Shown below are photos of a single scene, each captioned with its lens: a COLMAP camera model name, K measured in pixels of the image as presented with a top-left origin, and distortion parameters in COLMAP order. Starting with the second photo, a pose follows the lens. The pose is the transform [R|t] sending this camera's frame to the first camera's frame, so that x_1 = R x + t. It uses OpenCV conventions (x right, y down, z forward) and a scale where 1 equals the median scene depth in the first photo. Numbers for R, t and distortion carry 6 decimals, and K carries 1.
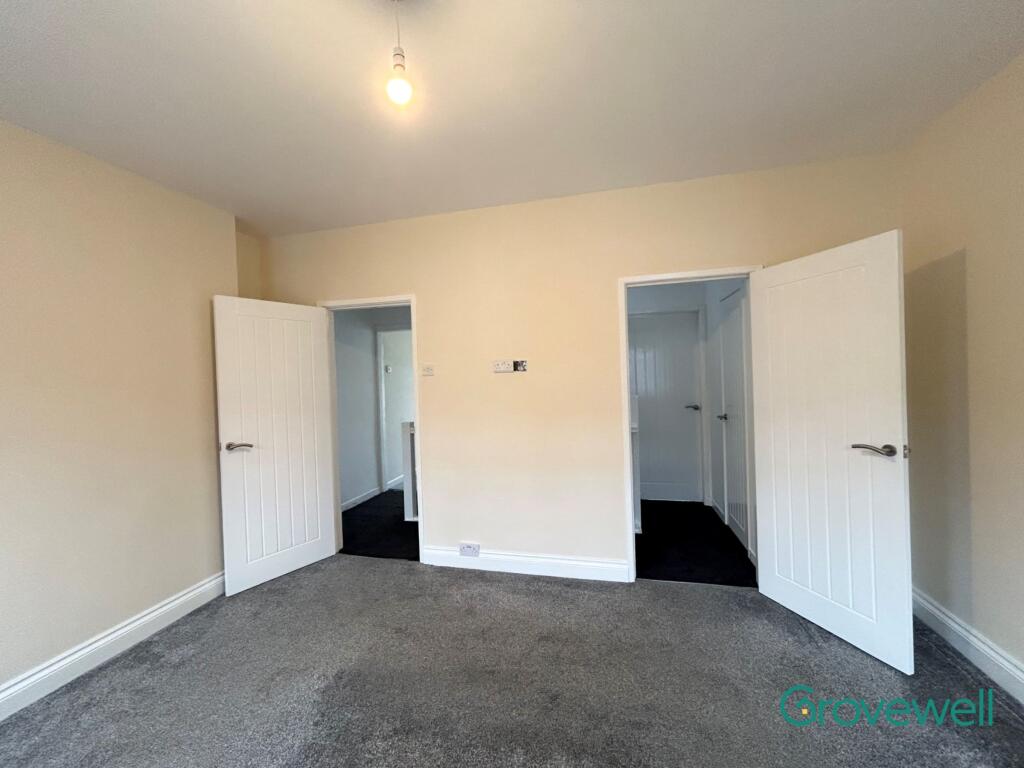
lens RADIAL K [[404.1, 0, 512.9], [0, 404.1, 381.8], [0, 0, 1]] dist [-0.011781, 0.000336]
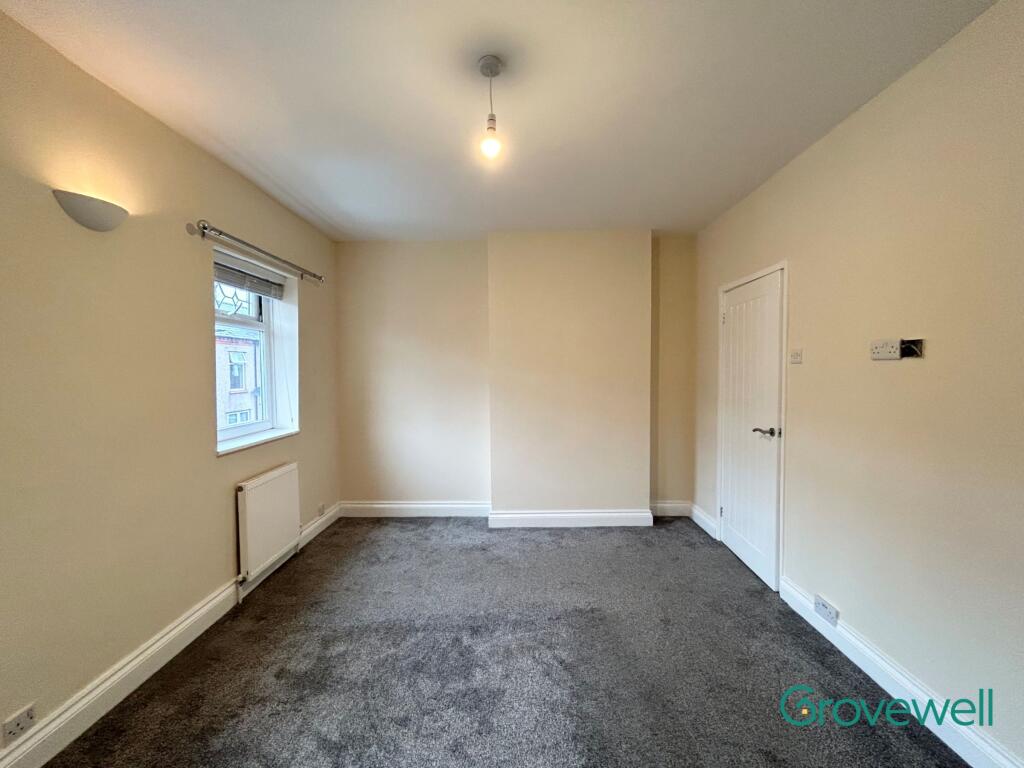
lens RADIAL K [[404.1, 0, 513.1], [0, 404.1, 383.5], [0, 0, 1]] dist [-0.011781, 0.000336]
pose [[0.233282, 0.061361, -0.970471, 0.455264], [-0.009178, 0.998102, 0.060902, -0.019684], [0.972366, -0.005301, 0.233402, 0.330310]]
